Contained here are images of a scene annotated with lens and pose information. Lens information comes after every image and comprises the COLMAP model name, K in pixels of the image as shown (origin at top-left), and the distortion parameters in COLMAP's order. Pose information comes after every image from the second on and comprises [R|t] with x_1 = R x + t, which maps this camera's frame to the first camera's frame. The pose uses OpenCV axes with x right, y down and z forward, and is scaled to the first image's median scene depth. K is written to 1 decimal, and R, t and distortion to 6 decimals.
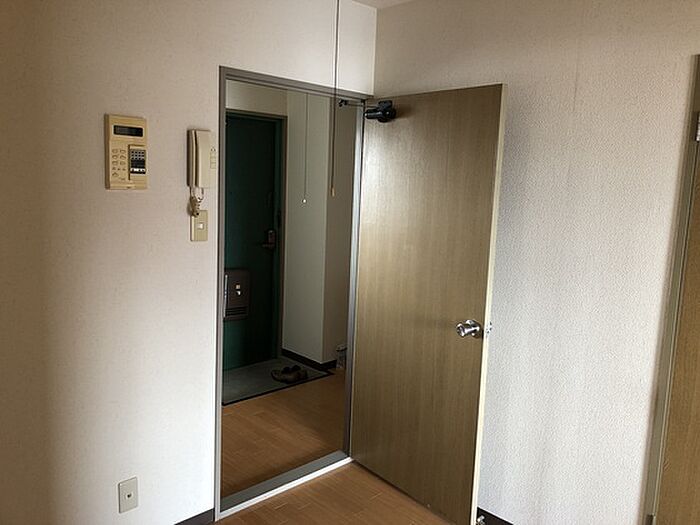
lens RADIAL K [[576.8, 0, 348.2], [0, 576.8, 263.1], [0, 0, 1]] dist [0.013521, 0.004315]
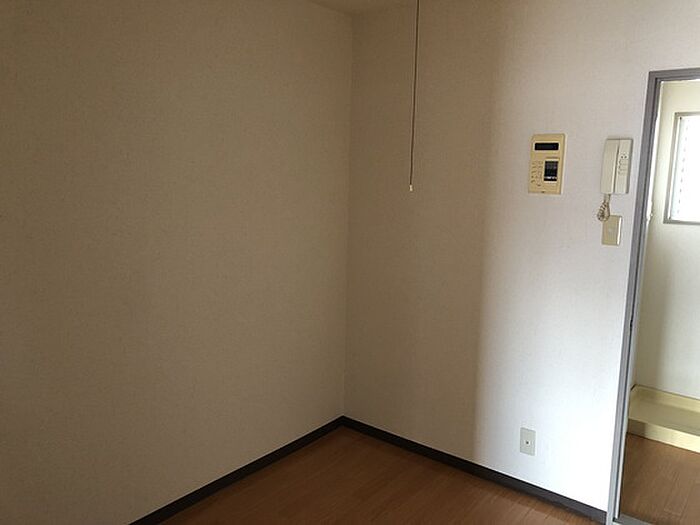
lens RADIAL K [[576.8, 0, 350.5], [0, 576.8, 263.0], [0, 0, 1]] dist [0.013521, 0.004315]
pose [[0.106648, 0.121003, -0.986907, 0.817509], [-0.158282, 0.981976, 0.103294, -0.043830], [0.981618, 0.145193, 0.123878, 0.462677]]
